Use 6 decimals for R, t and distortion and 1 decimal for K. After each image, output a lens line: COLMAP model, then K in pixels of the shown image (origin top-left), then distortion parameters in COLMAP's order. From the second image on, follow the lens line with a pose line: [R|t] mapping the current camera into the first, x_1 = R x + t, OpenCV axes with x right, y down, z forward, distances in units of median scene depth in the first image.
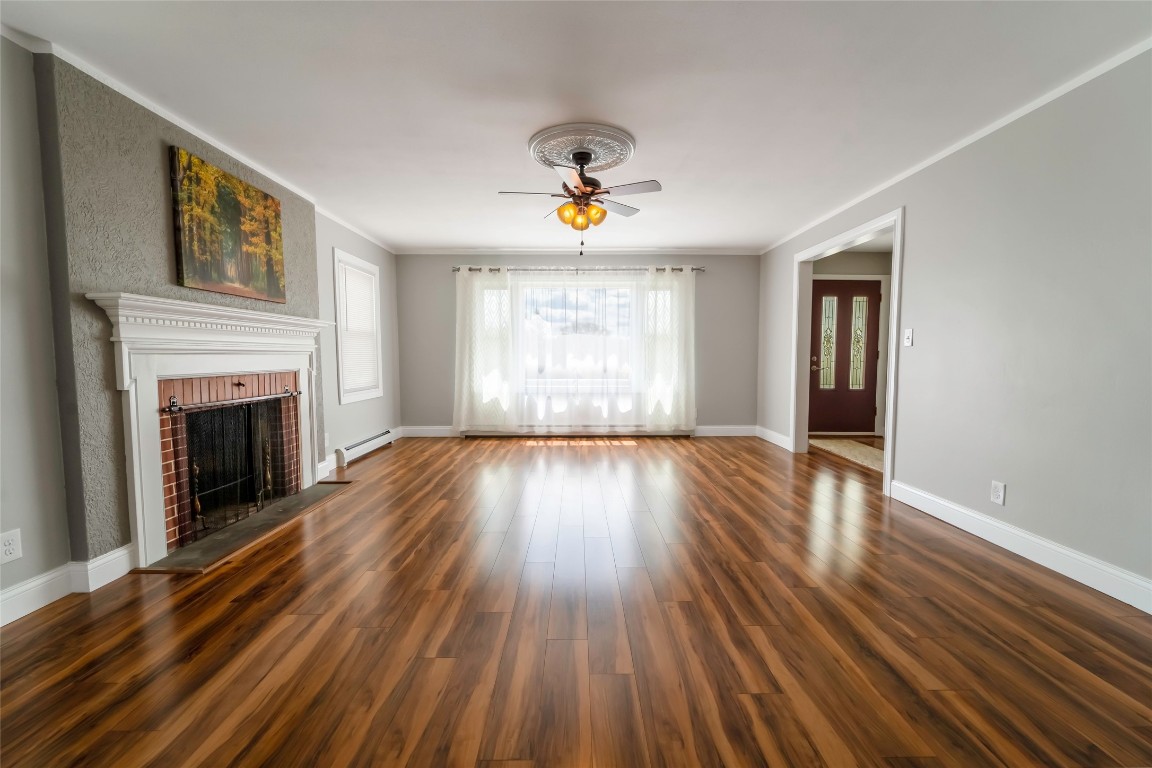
lens RADIAL K [[478.6, 0, 575.0], [0, 478.6, 379.2], [0, 0, 1]] dist [-0.000525, -0.000282]
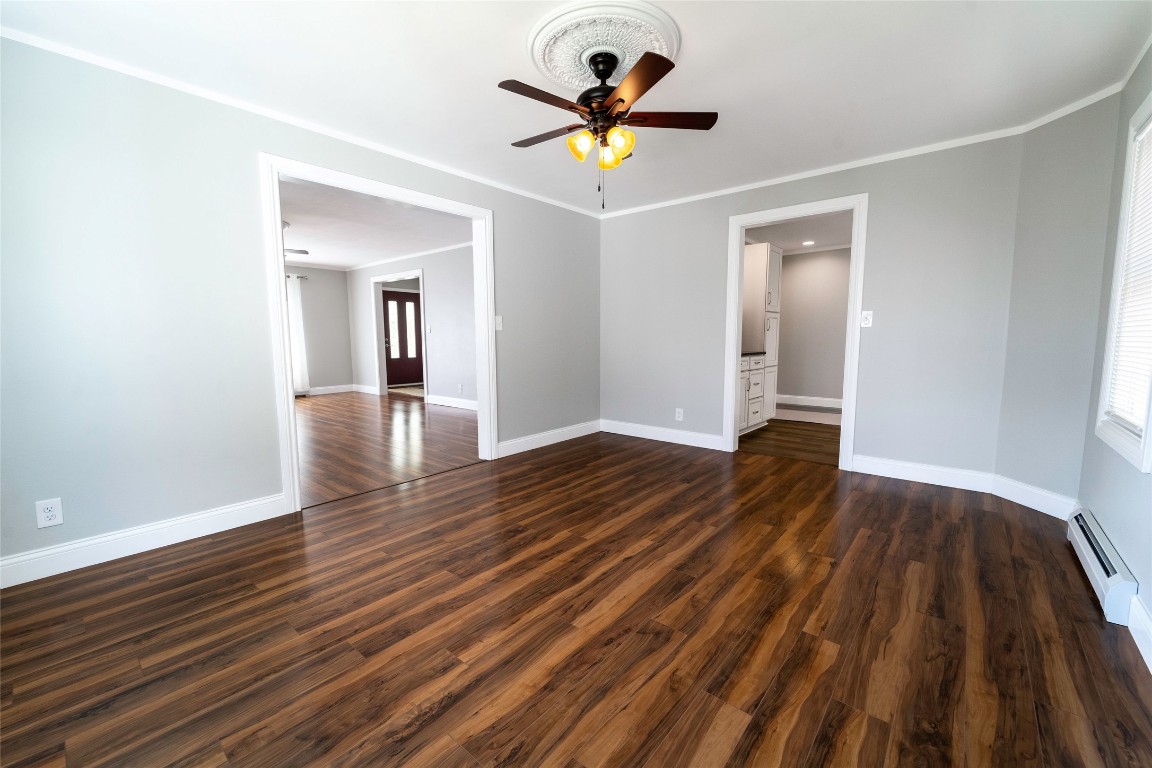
lens RADIAL K [[462.1, 0, 576.0], [0, 462.1, 384.0], [0, 0, 1]] dist [0.001681, -0.000002]
pose [[0.649835, -0.085814, 0.755216, -0.495216], [0.051043, 0.996290, 0.069287, 0.054344], [-0.758360, -0.006477, 0.651804, -0.905969]]
